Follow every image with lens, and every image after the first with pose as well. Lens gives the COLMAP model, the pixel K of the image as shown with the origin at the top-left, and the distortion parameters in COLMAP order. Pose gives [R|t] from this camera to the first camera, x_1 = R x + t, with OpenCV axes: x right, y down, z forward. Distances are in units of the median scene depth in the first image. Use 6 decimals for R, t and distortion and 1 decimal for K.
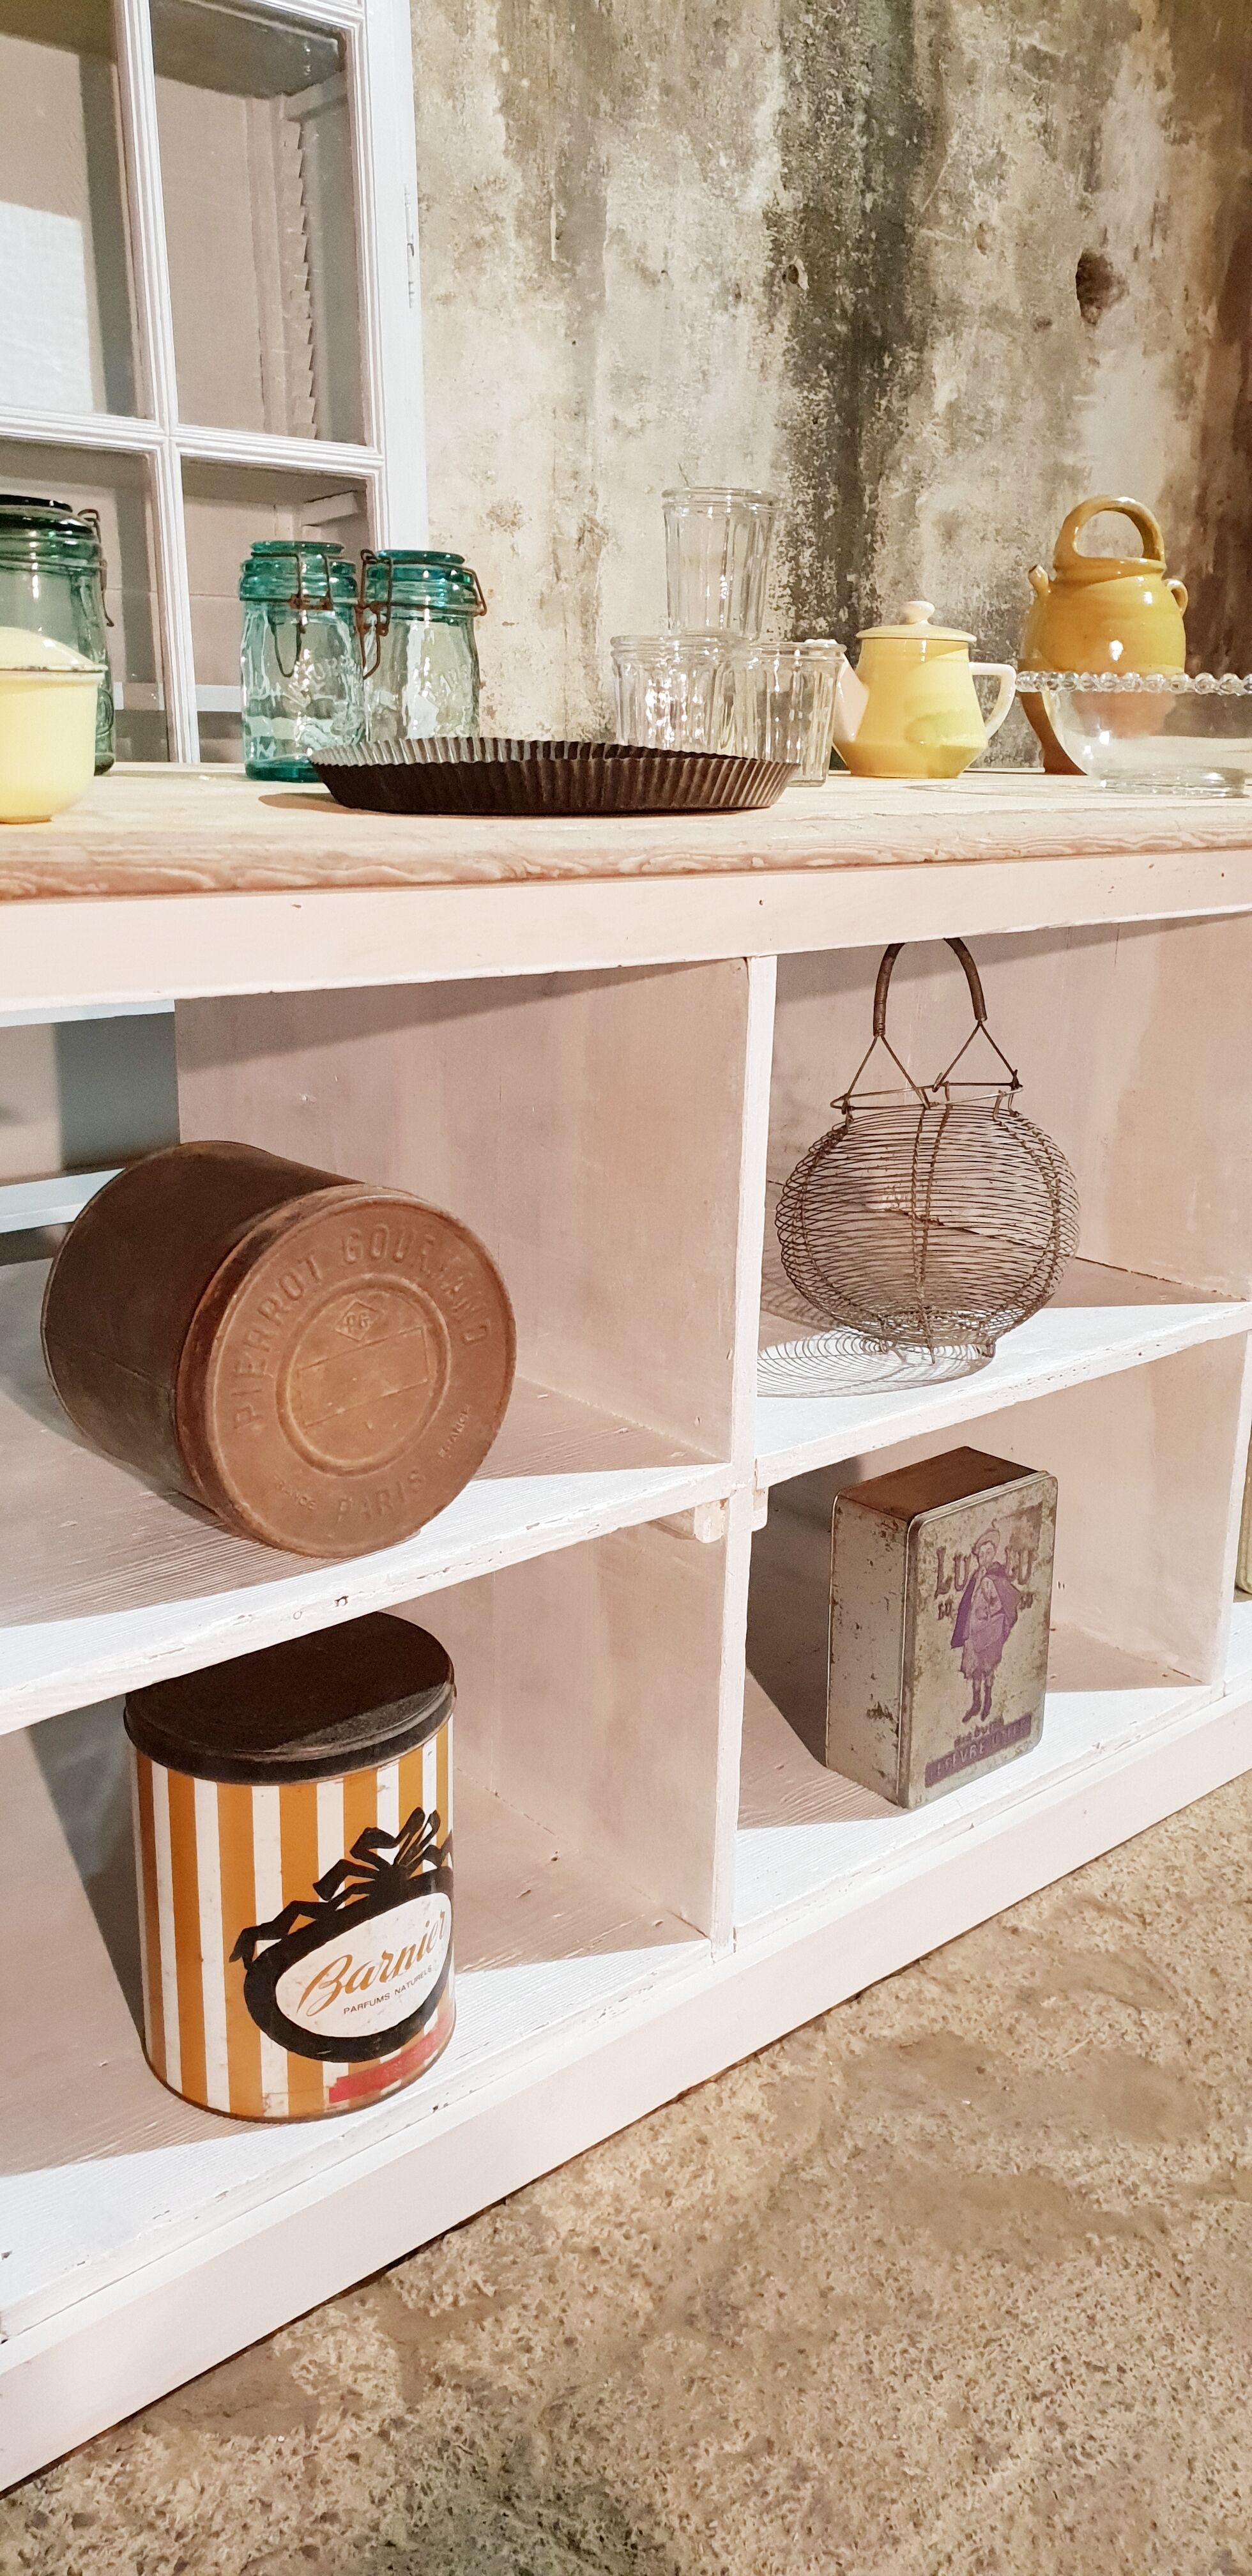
lens RADIAL K [[2024.5, 0, 654.4], [0, 2024.5, 1275.0], [0, 0, 1]] dist [0.014677, 0.004980]
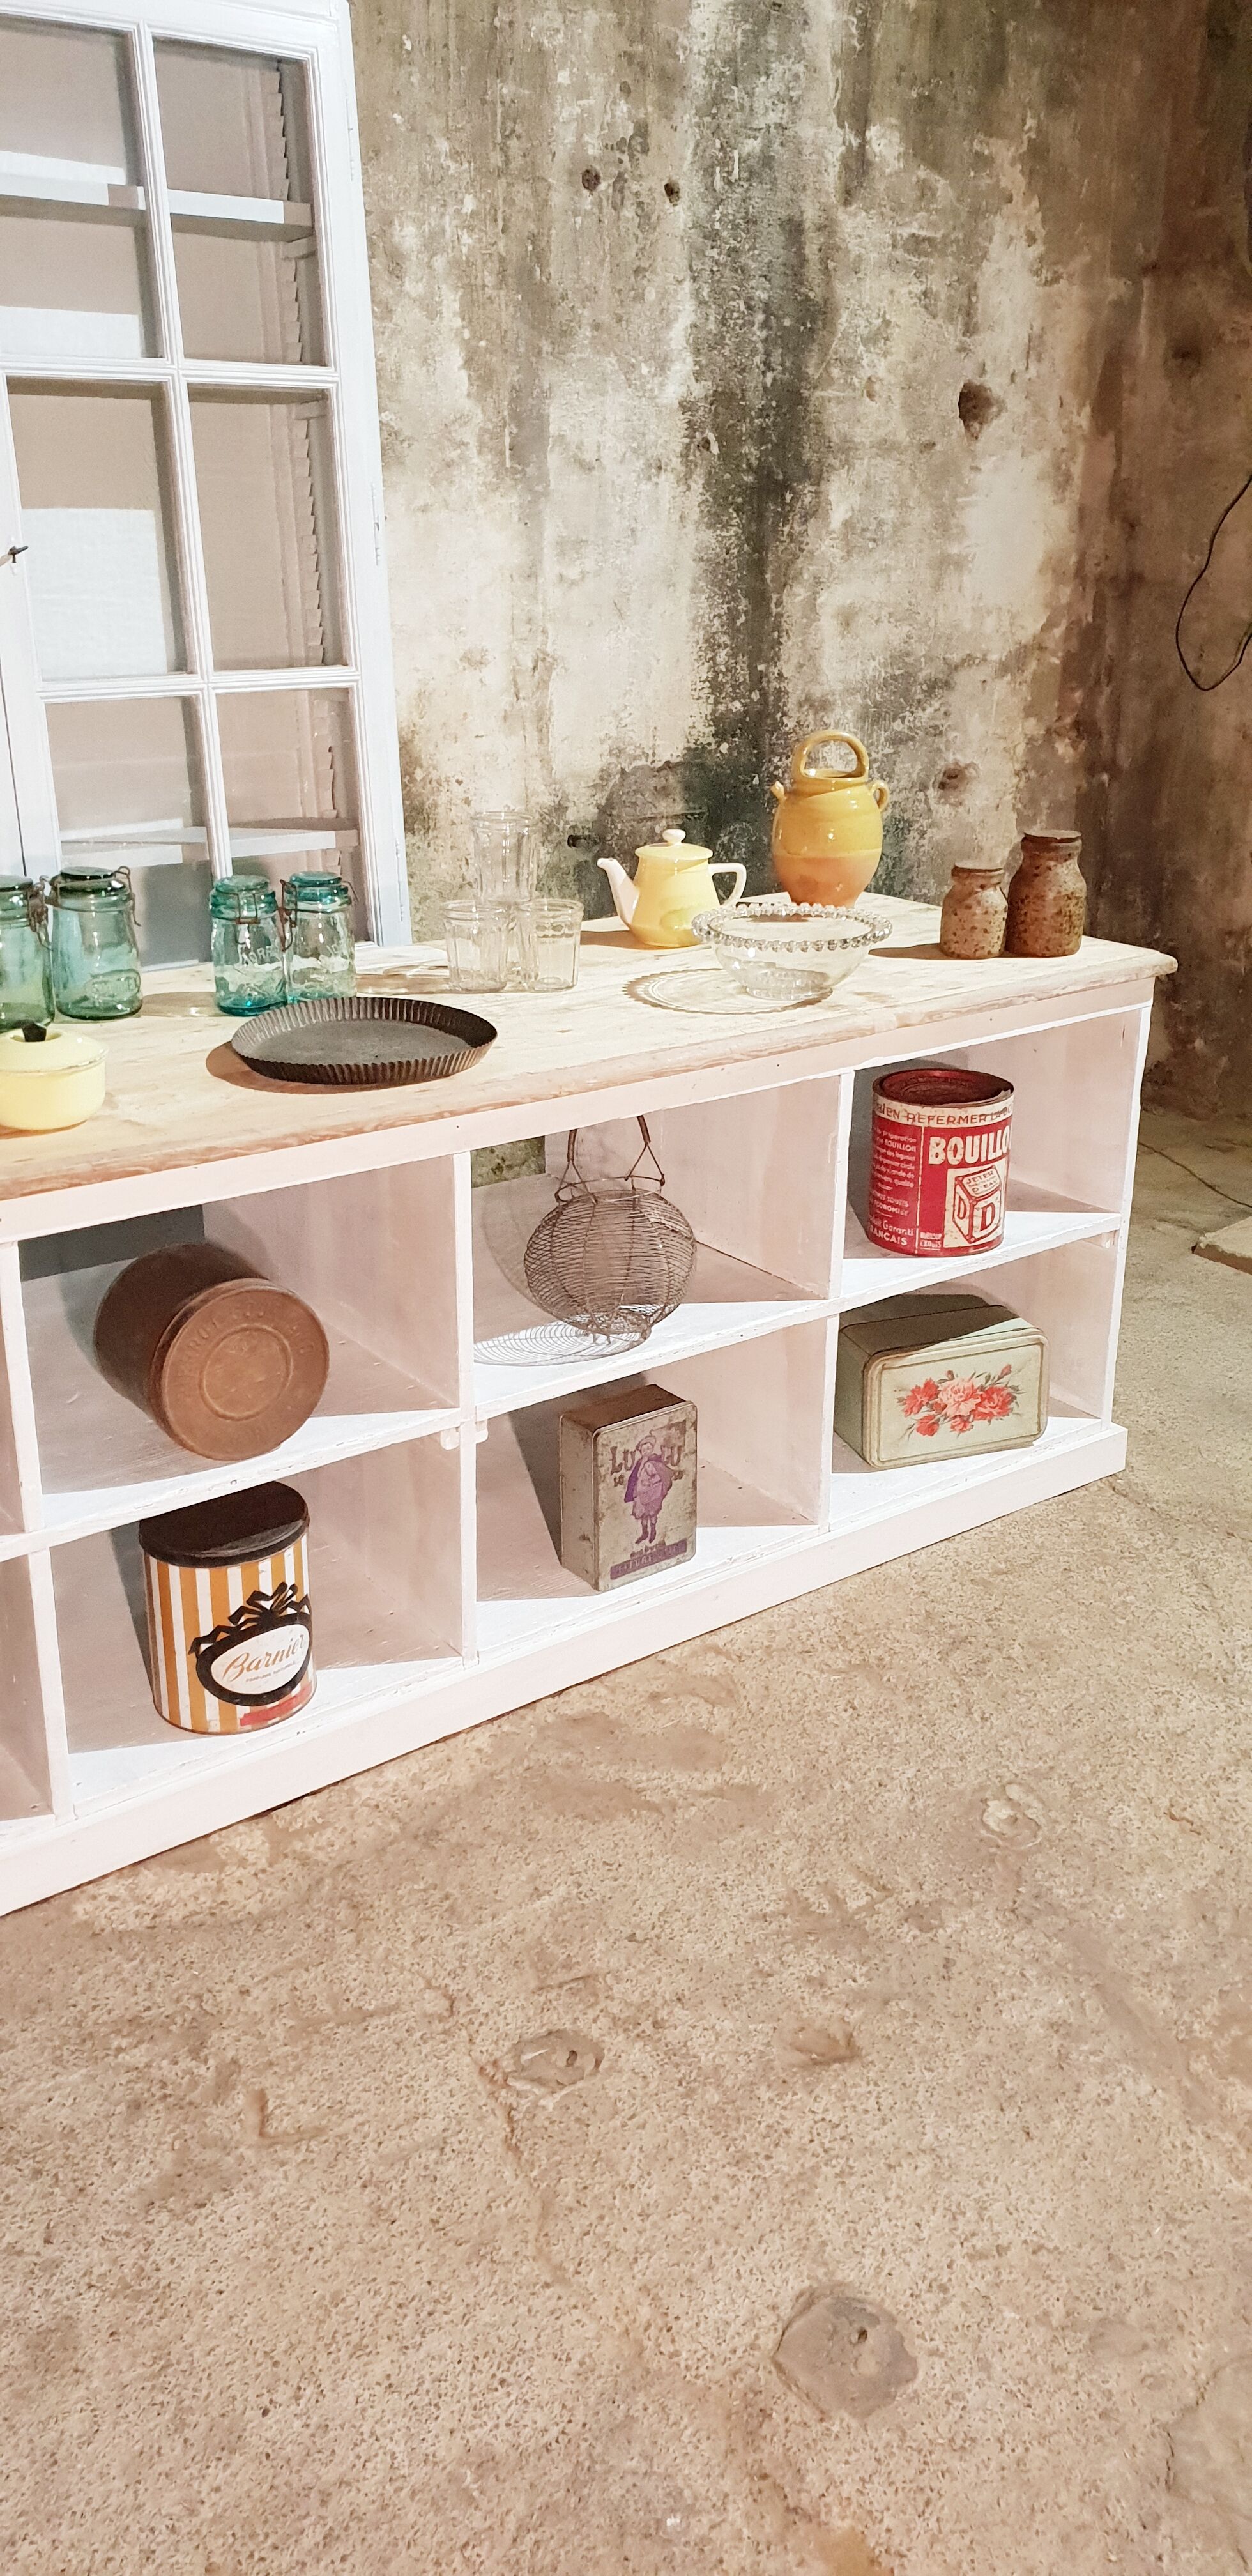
lens RADIAL K [[2024.5, 0, 669.8], [0, 2024.5, 1259.9], [0, 0, 1]] dist [0.014677, 0.004980]
pose [[0.997074, 0.015486, -0.074858, 0.304930], [-0.008880, 0.996100, 0.087779, -0.172957], [0.075925, -0.086858, 0.993323, -0.688320]]
